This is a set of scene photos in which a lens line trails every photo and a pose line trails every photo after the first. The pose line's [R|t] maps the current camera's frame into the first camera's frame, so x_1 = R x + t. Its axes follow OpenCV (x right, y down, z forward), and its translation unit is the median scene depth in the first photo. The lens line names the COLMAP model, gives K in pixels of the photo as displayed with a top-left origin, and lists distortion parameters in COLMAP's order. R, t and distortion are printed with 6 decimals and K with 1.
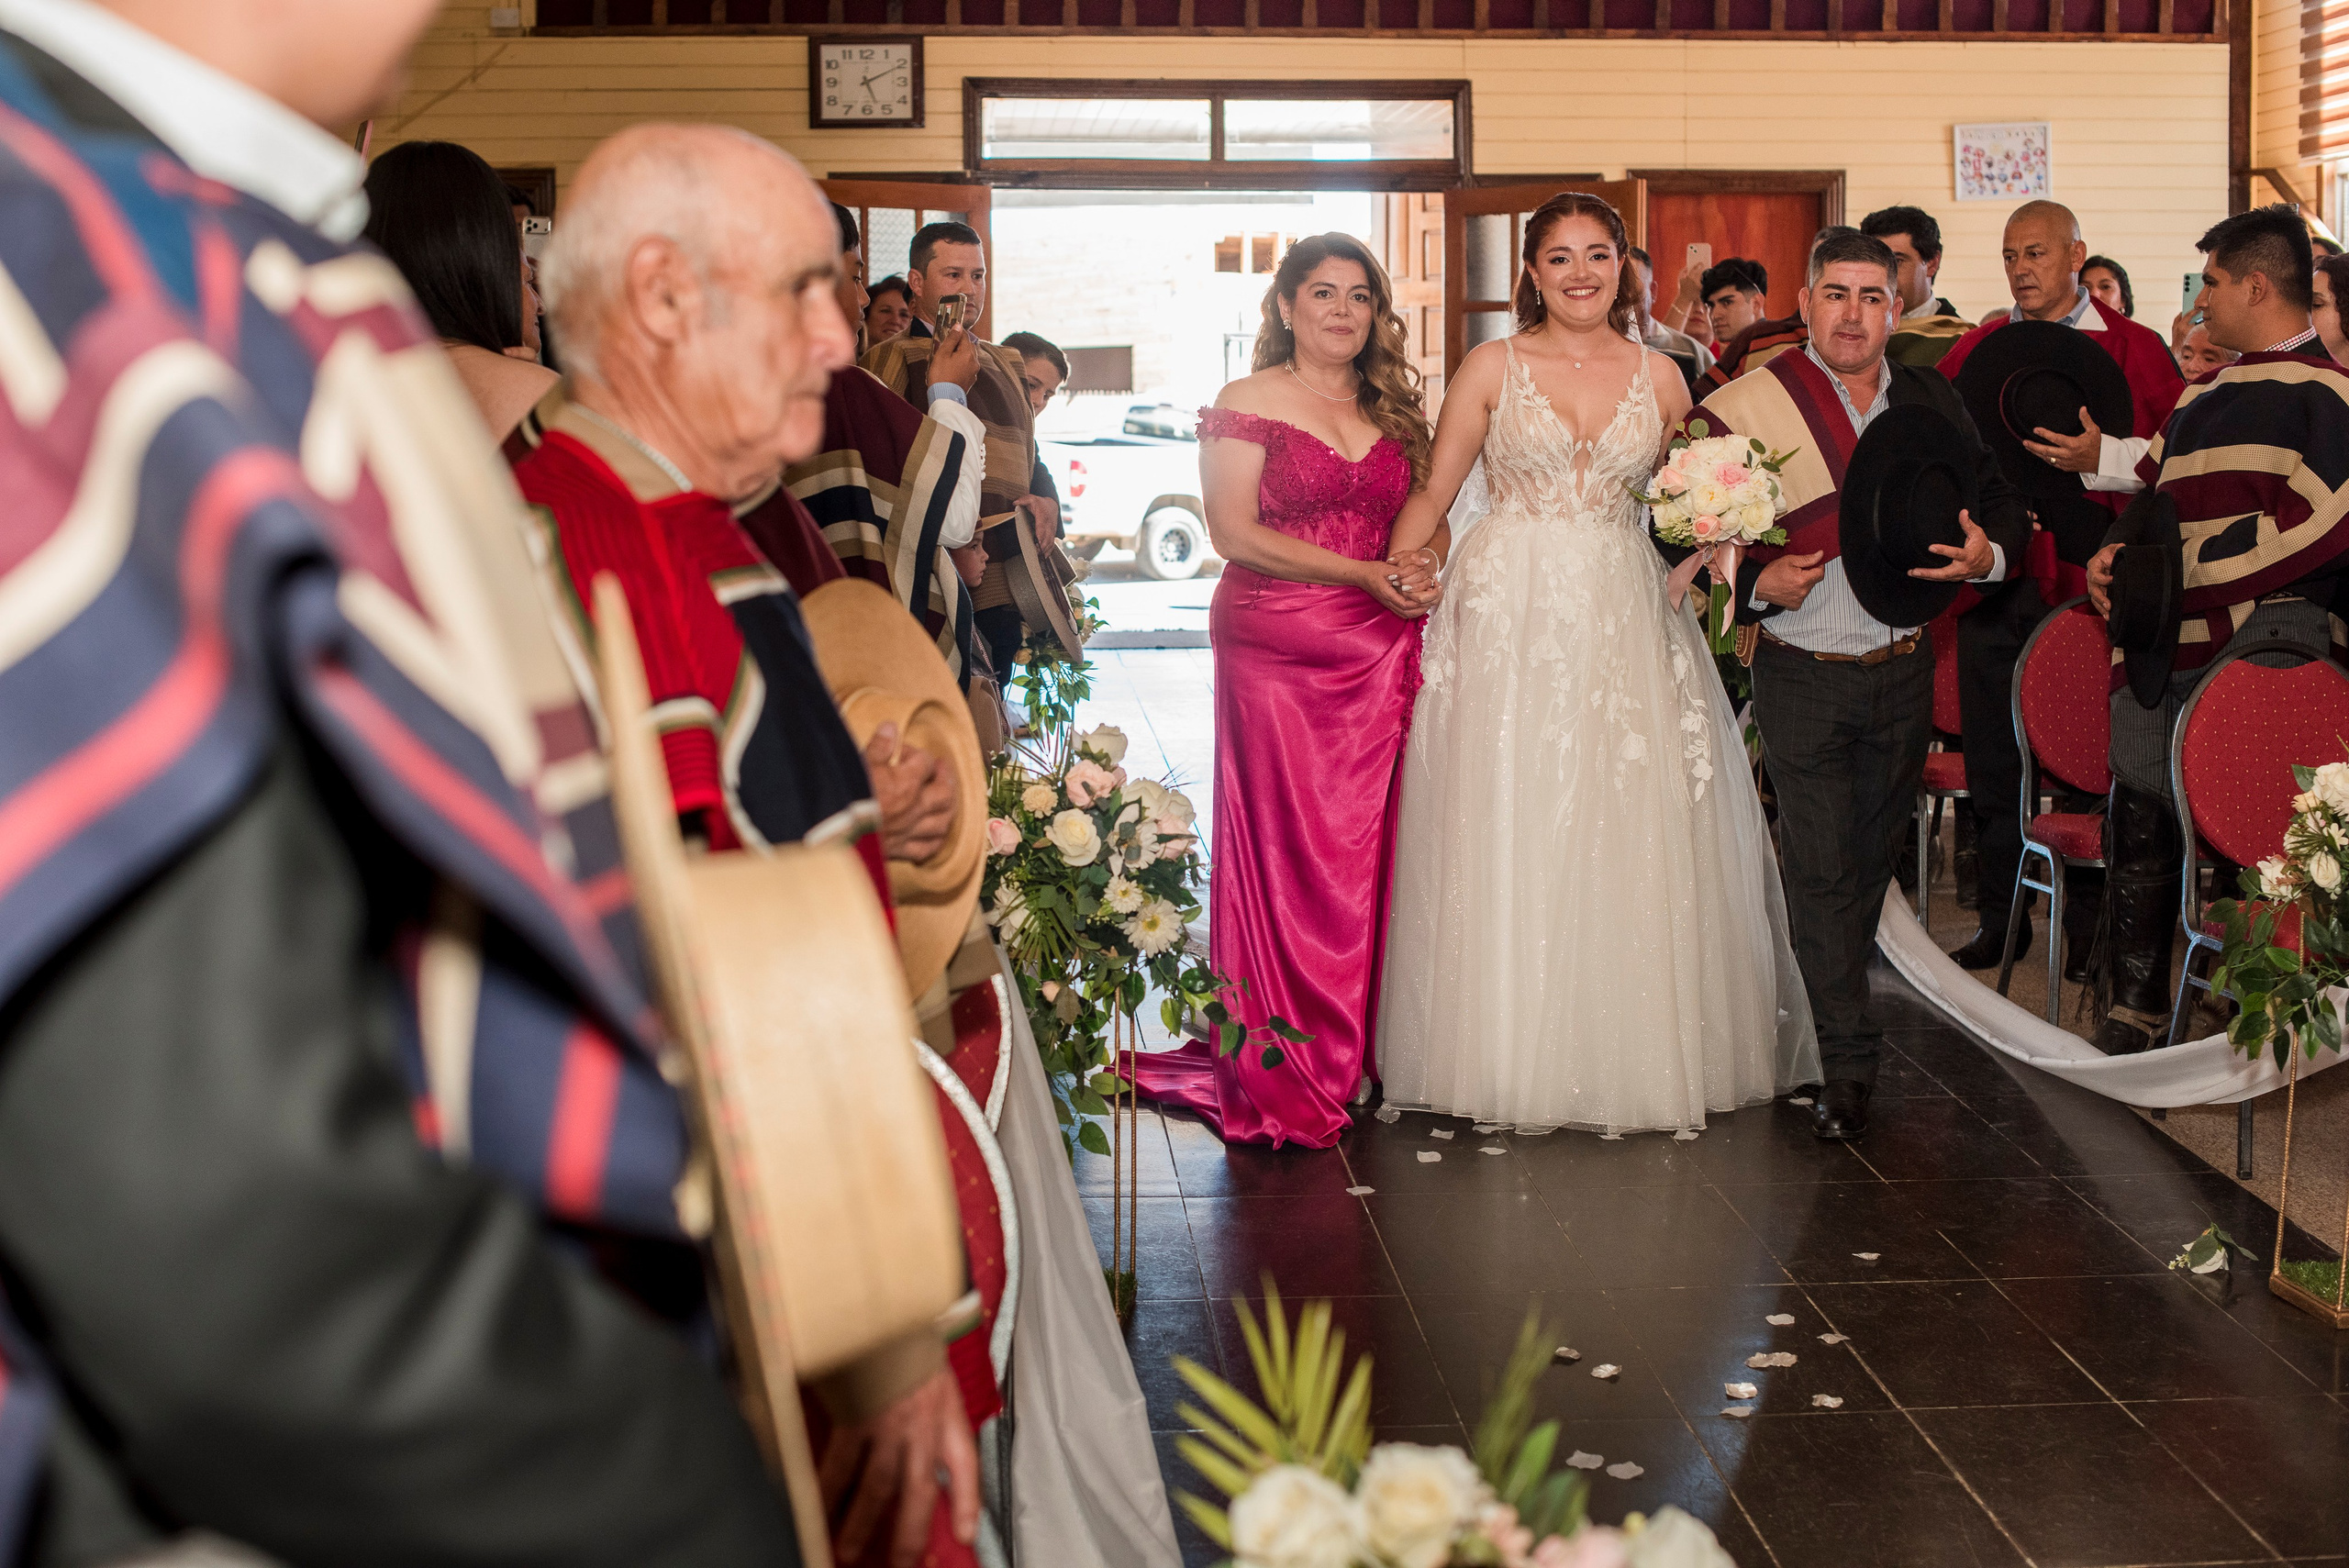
lens RADIAL K [[3368.2, 0, 1142.1], [0, 3368.2, 752.5], [0, 0, 1]] dist [-0.135973, 0.058610]
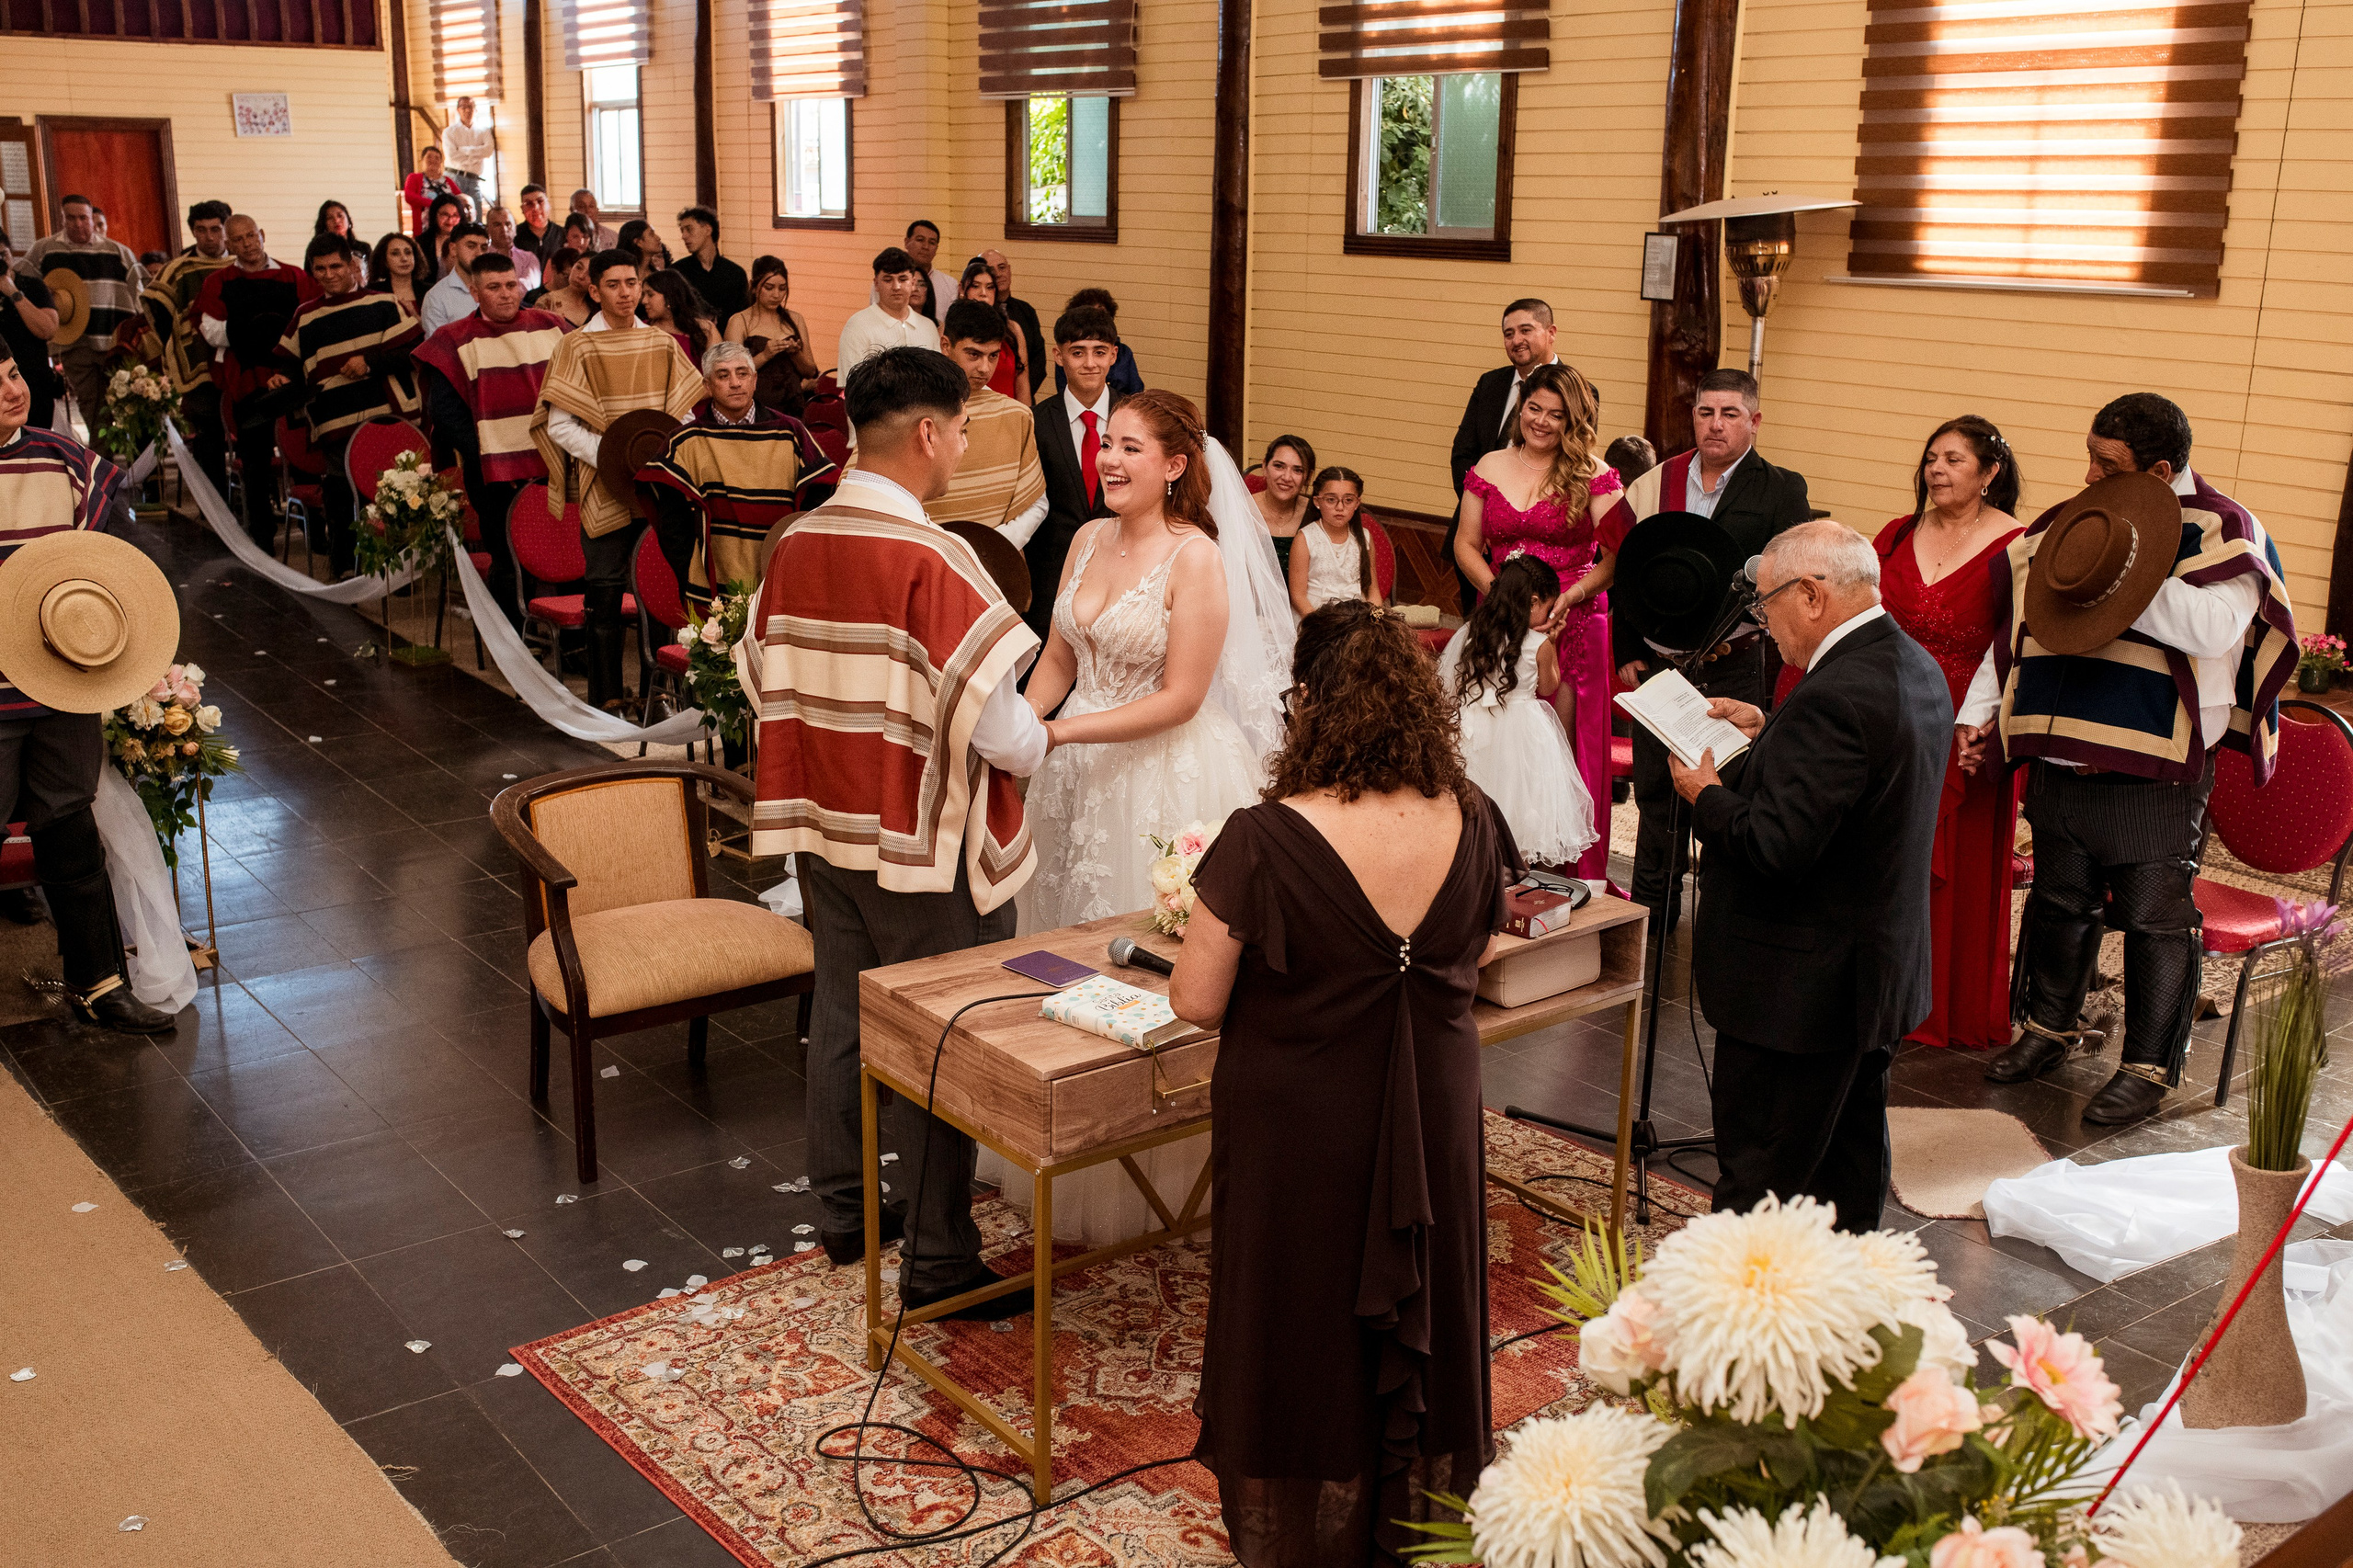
lens RADIAL K [[2219.9, 0, 1175.1], [0, 2219.9, 749.4], [0, 0, 1]] dist [-0.015028, 0.013224]
pose [[0.815476, -0.128147, 0.564427, -0.065911], [0.039068, 0.985145, 0.167220, -0.017752], [-0.577471, -0.114313, 0.808369, -0.324444]]
